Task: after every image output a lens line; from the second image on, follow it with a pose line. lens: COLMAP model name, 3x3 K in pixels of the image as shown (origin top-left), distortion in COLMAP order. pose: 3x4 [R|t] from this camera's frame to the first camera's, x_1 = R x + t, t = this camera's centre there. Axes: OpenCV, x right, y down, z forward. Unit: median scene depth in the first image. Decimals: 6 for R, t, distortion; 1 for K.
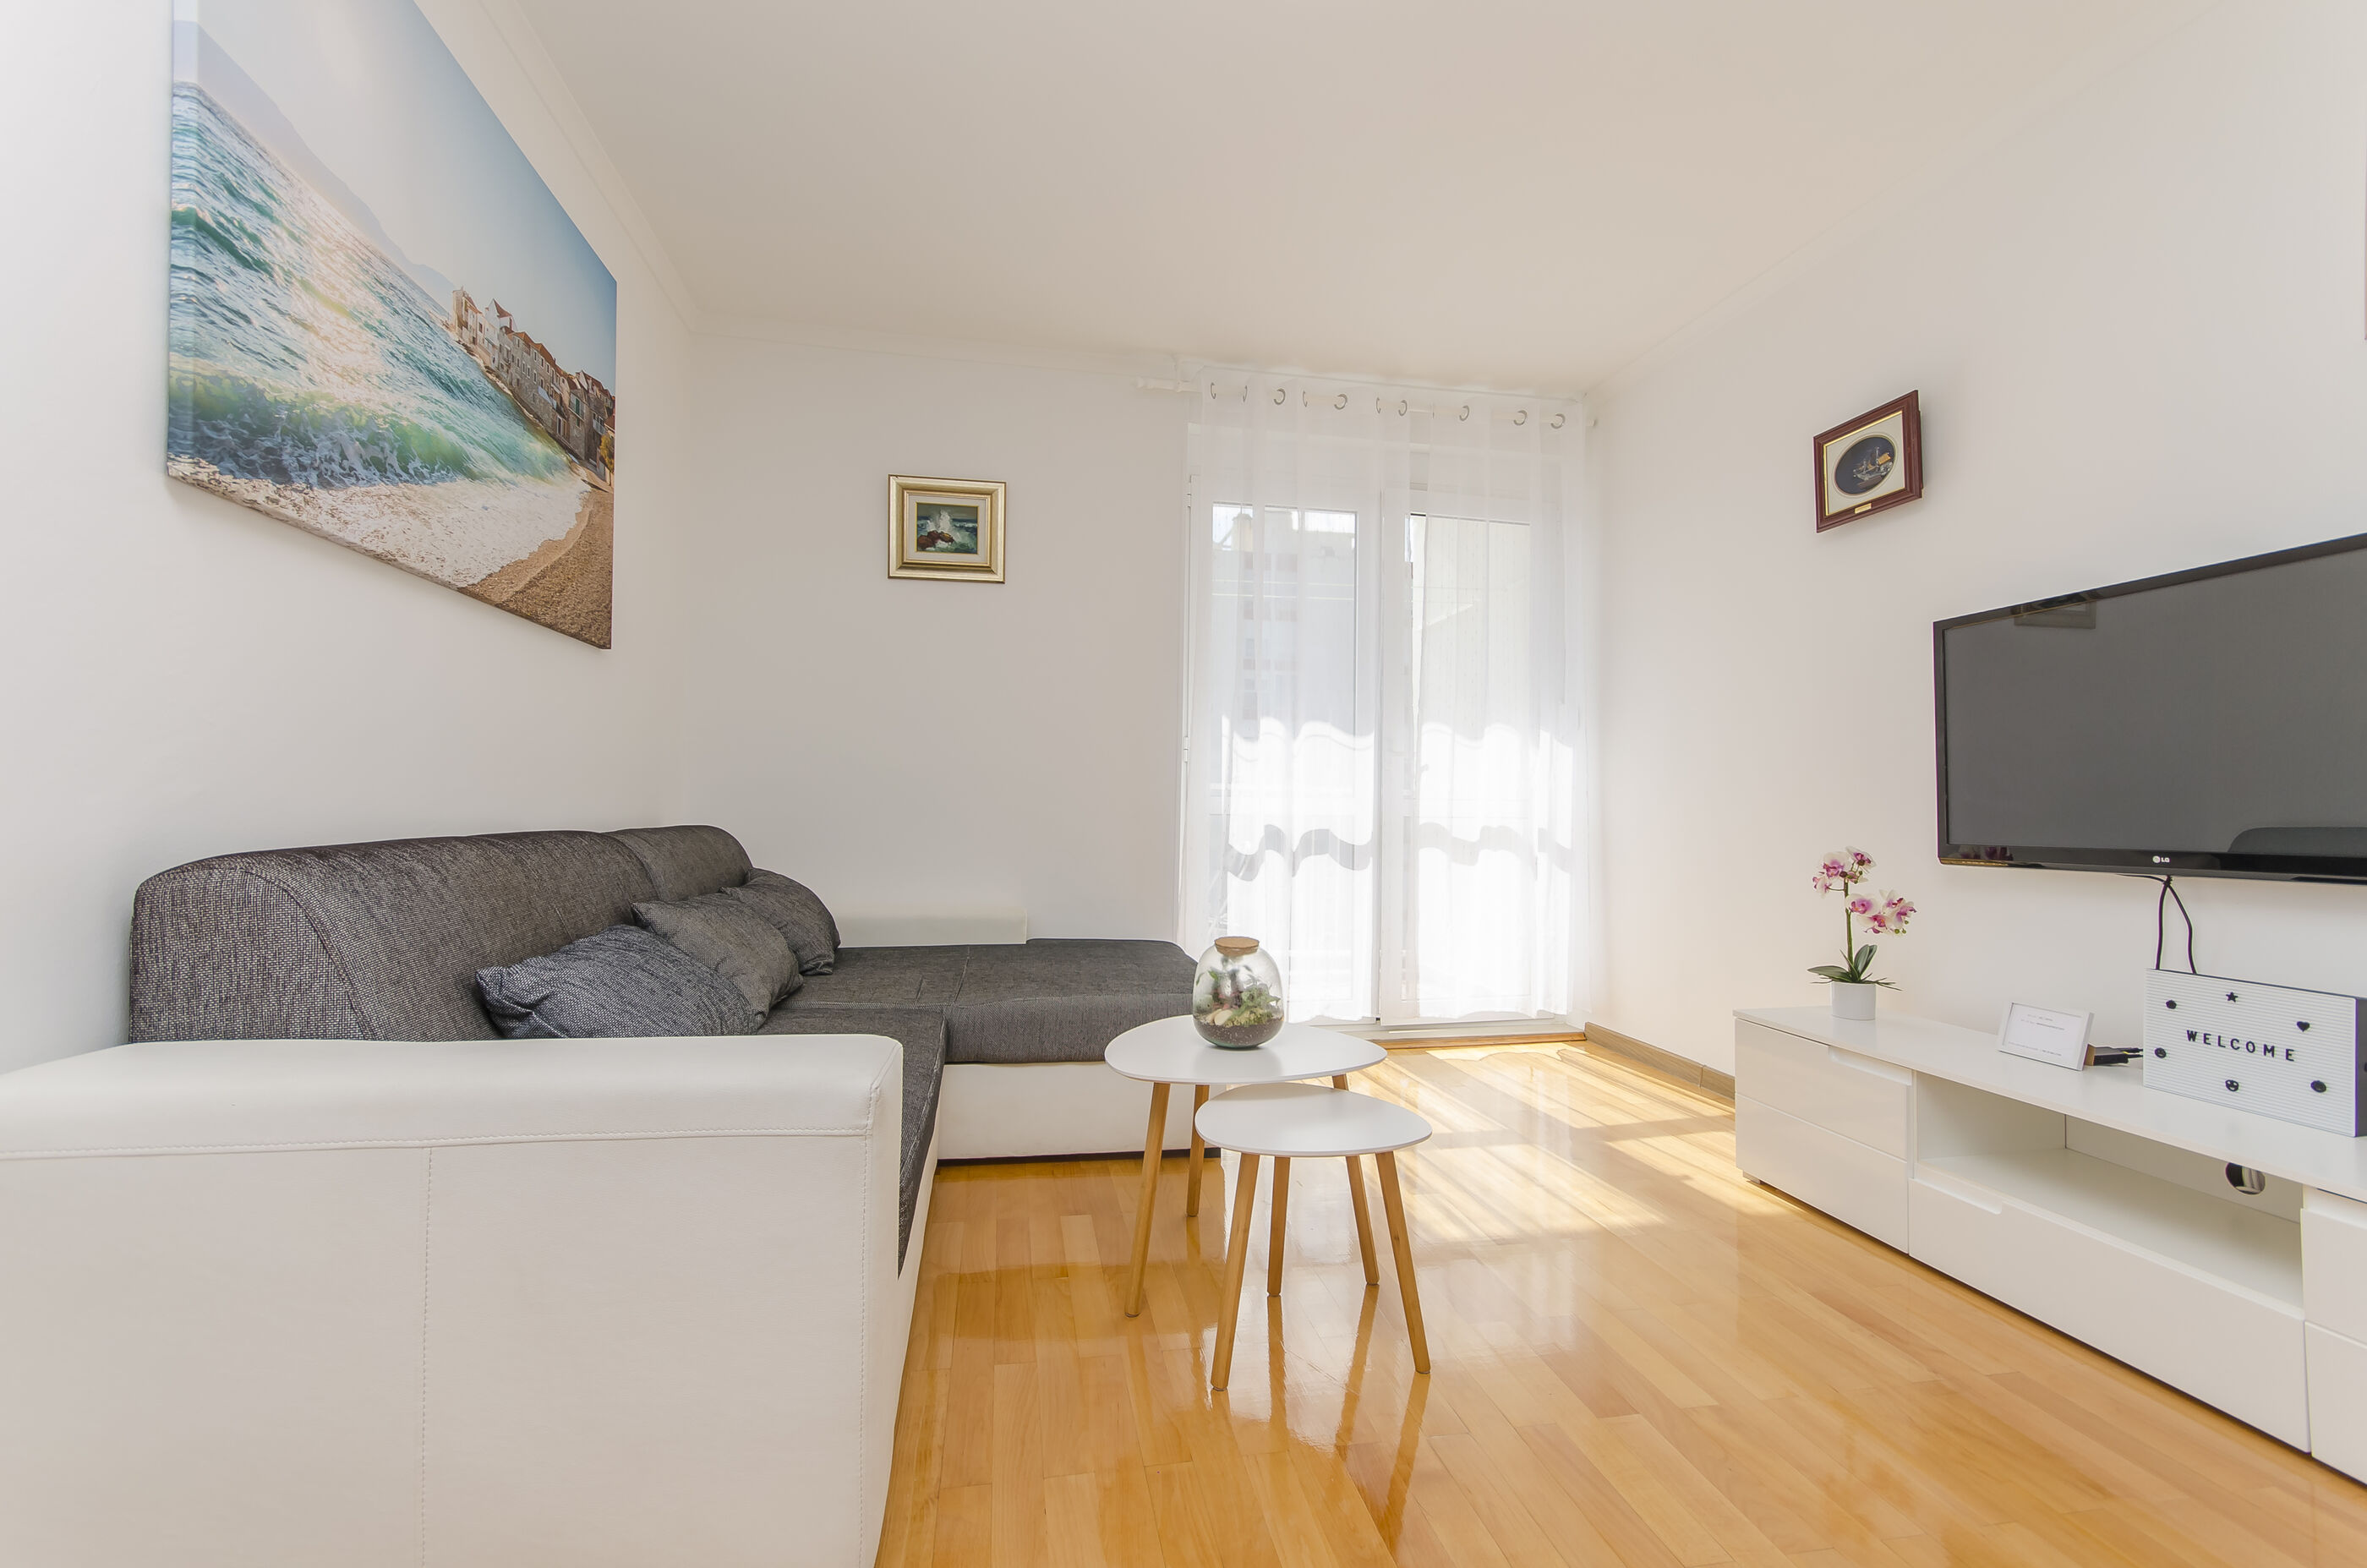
lens RADIAL K [[1035.2, 0, 1183.3], [0, 1035.2, 788.4], [0, 0, 1]] dist [0.009962, -0.001809]
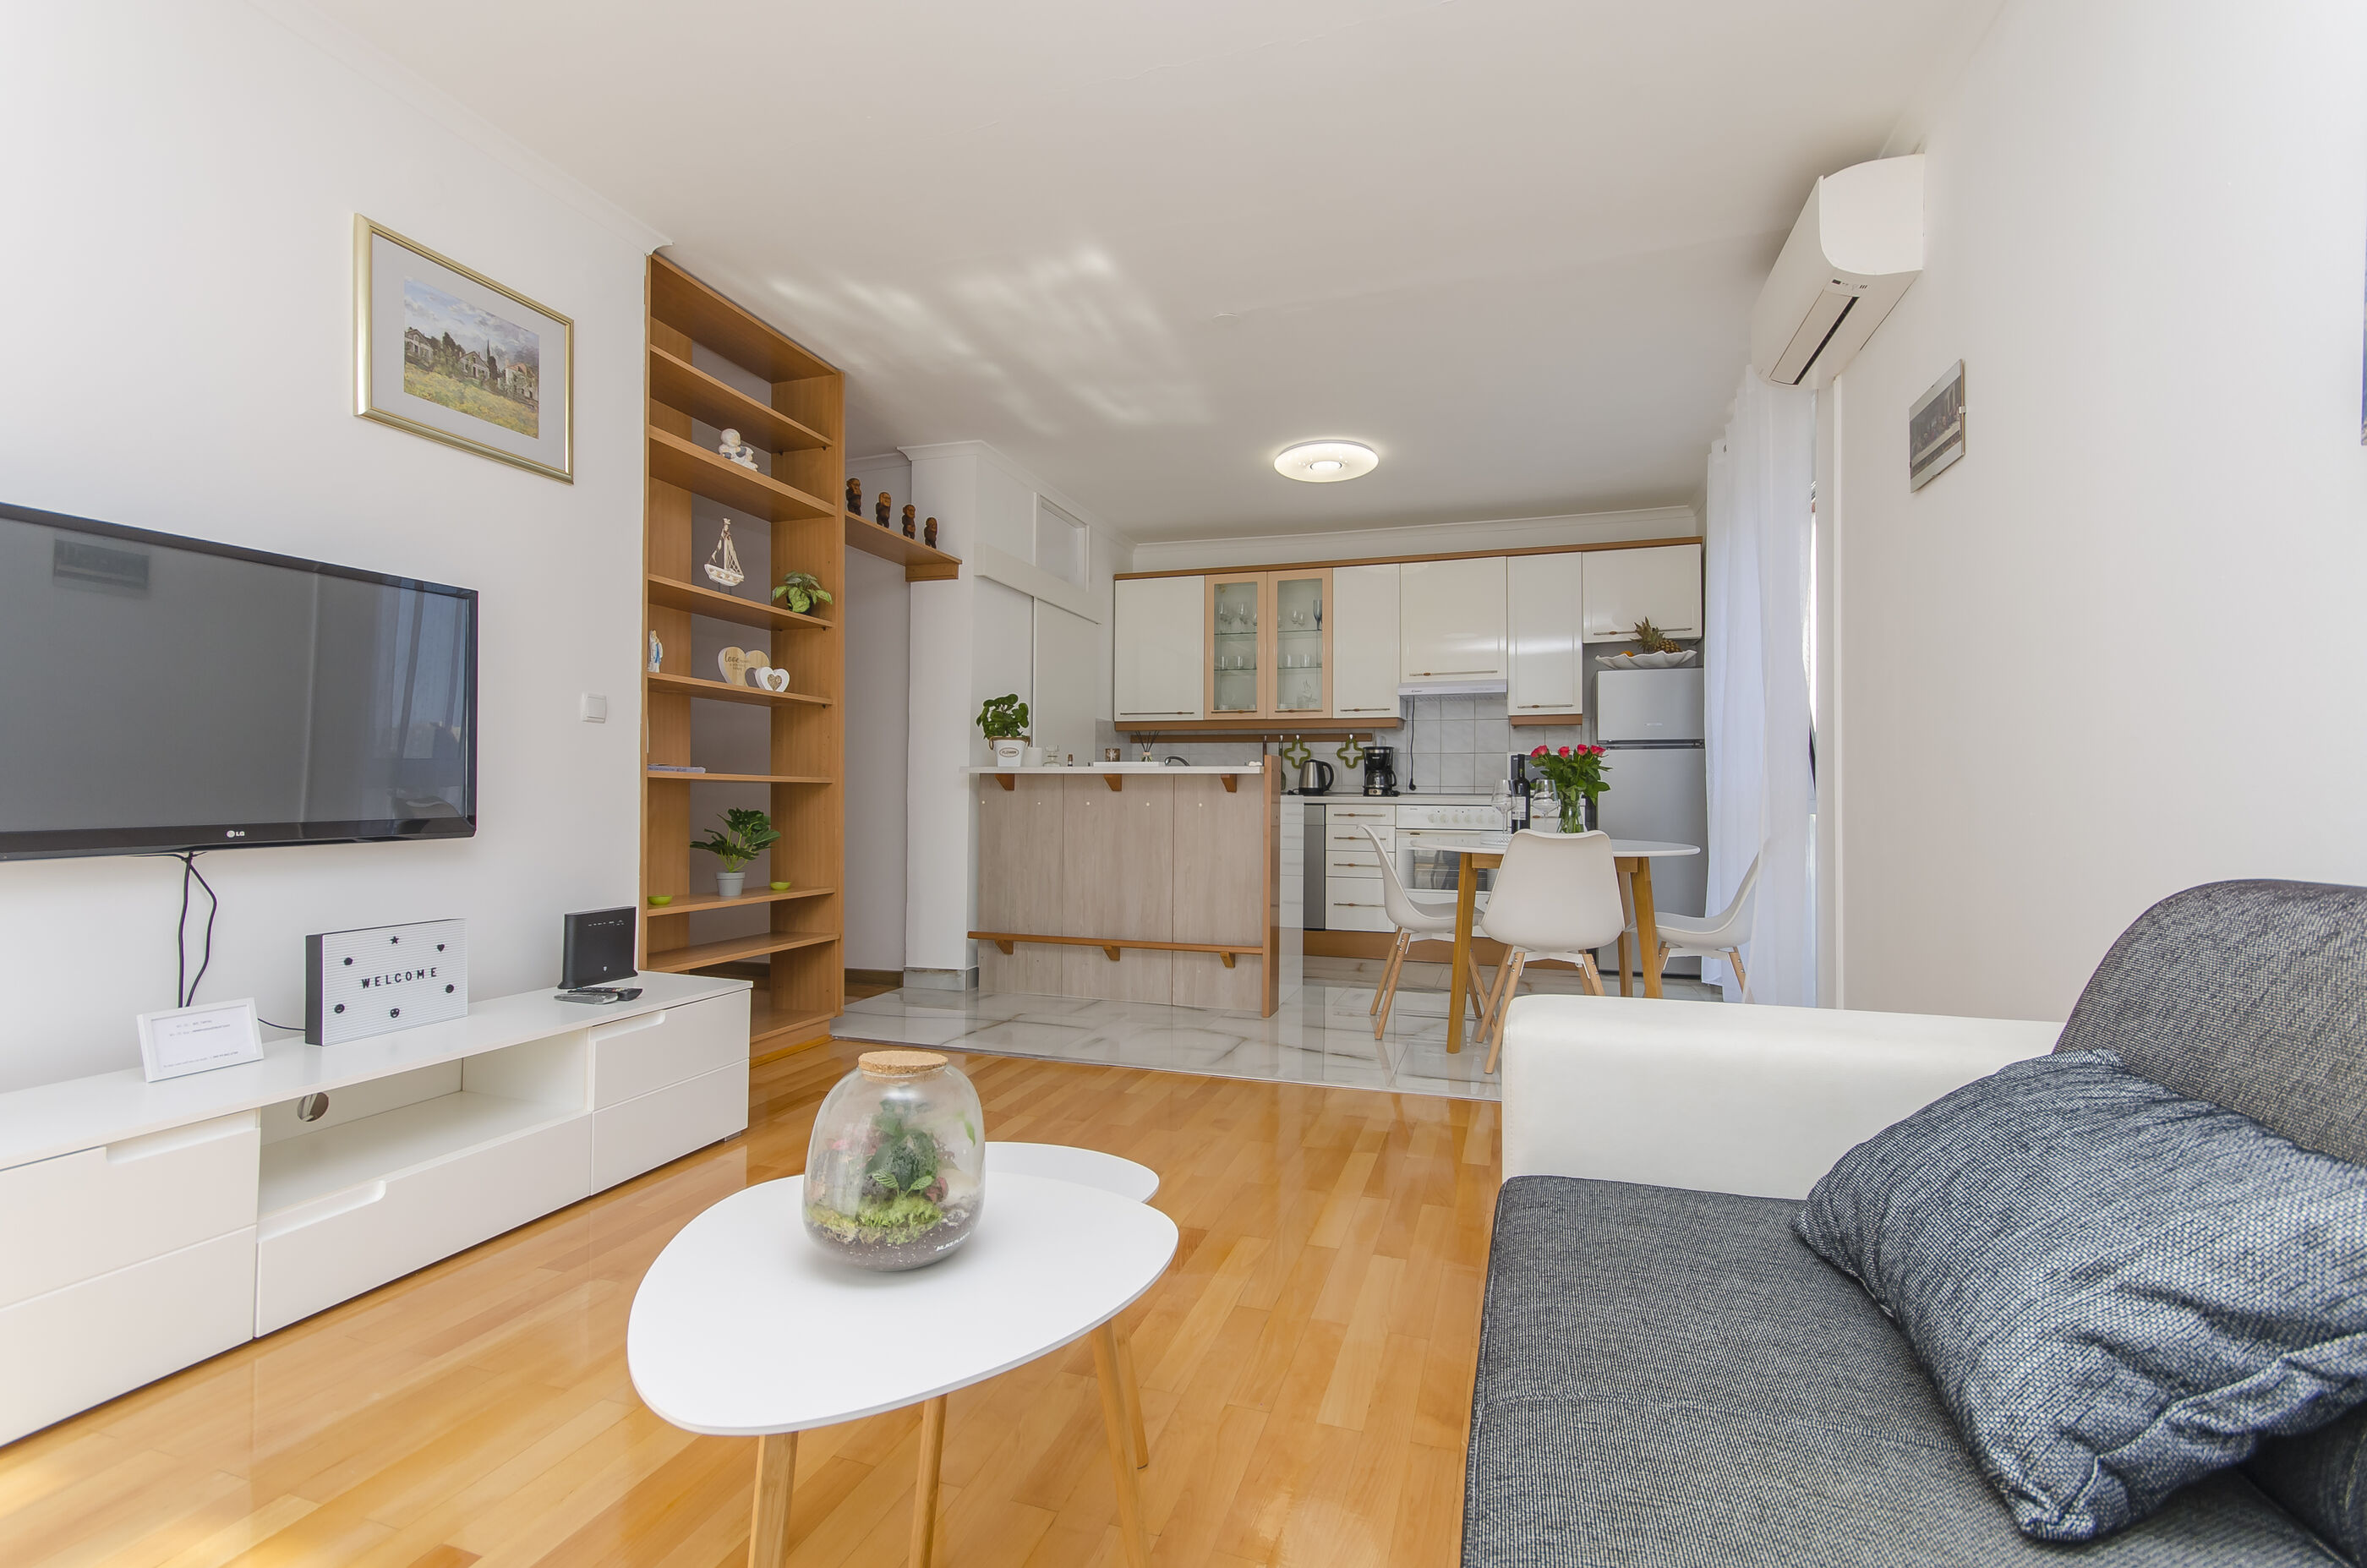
lens RADIAL K [[1035.2, 0, 1208.8], [0, 1035.2, 771.5], [0, 0, 1]] dist [0.009962, -0.001809]
pose [[-0.888426, -0.009044, 0.458931, -0.414455], [-0.024927, 0.999281, -0.028563, 0.016854], [-0.458343, -0.036816, -0.888013, 1.771573]]
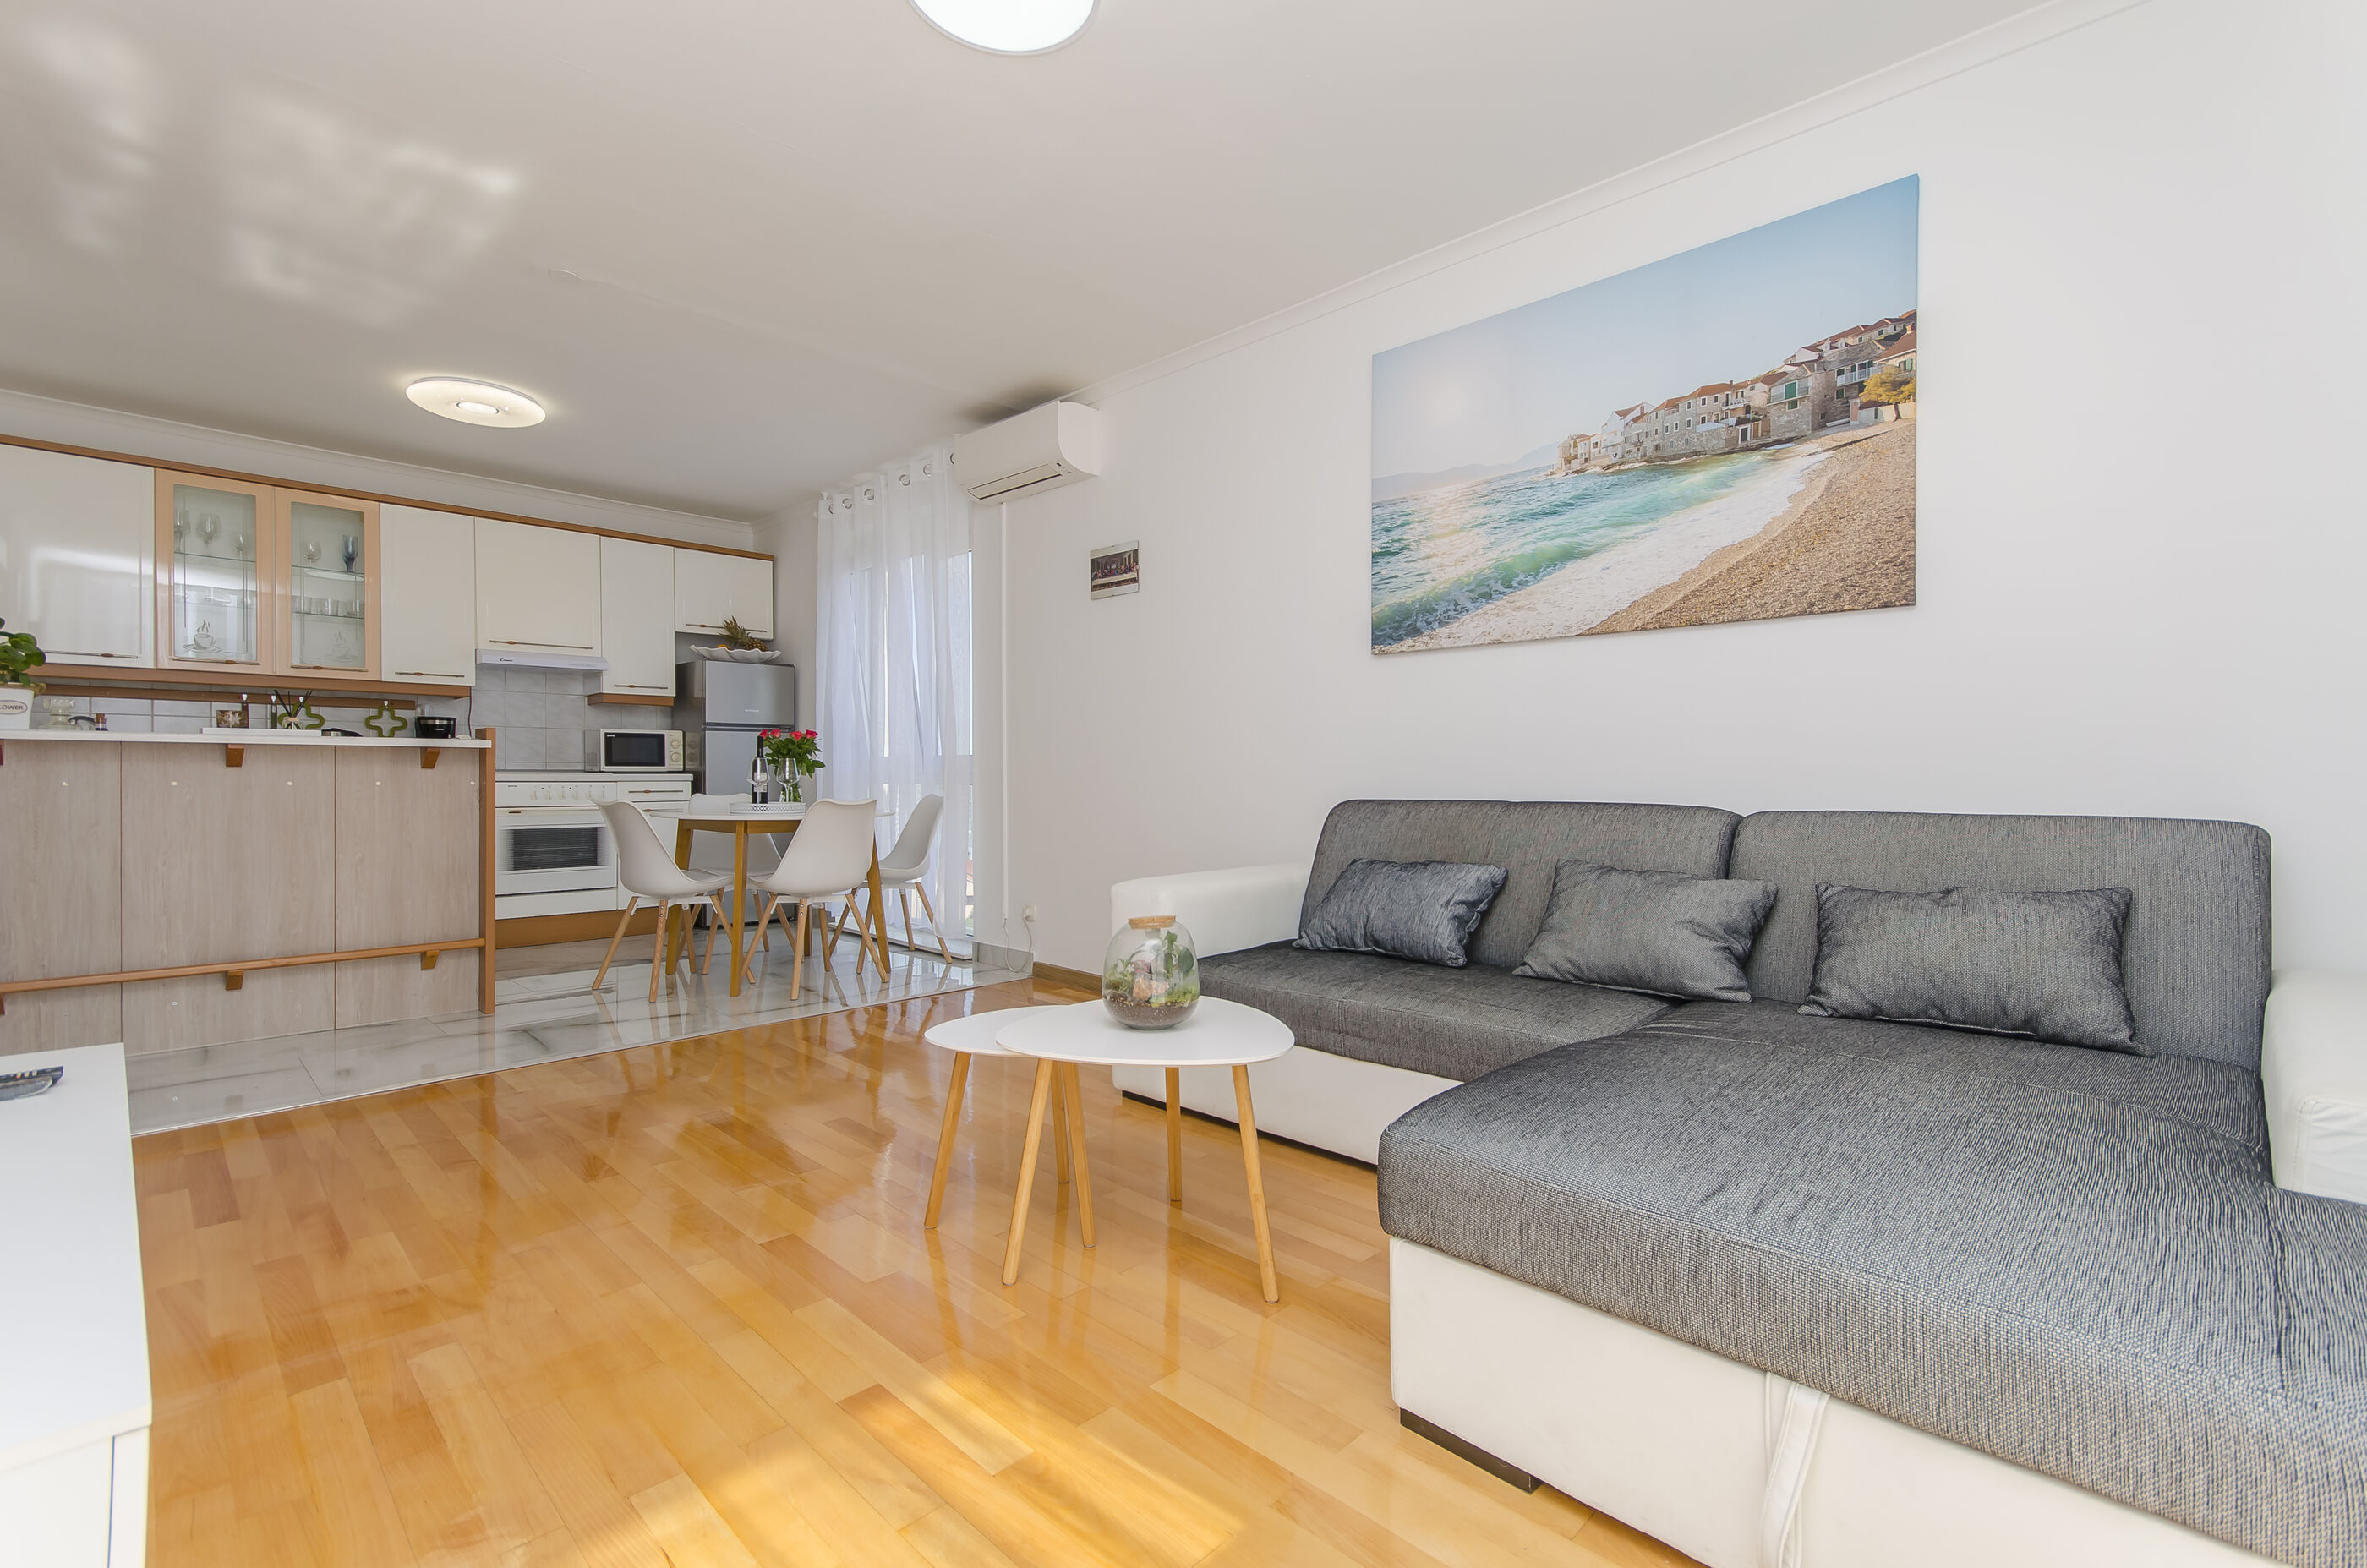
lens RADIAL K [[1035.2, 0, 1191.5], [0, 1035.2, 770.3], [0, 0, 1]] dist [0.009962, -0.001809]
pose [[-0.809920, -0.019251, -0.586225, 0.741717], [-0.005243, 0.999659, -0.025584, 0.047631], [0.586517, -0.017647, -0.809744, 2.277158]]
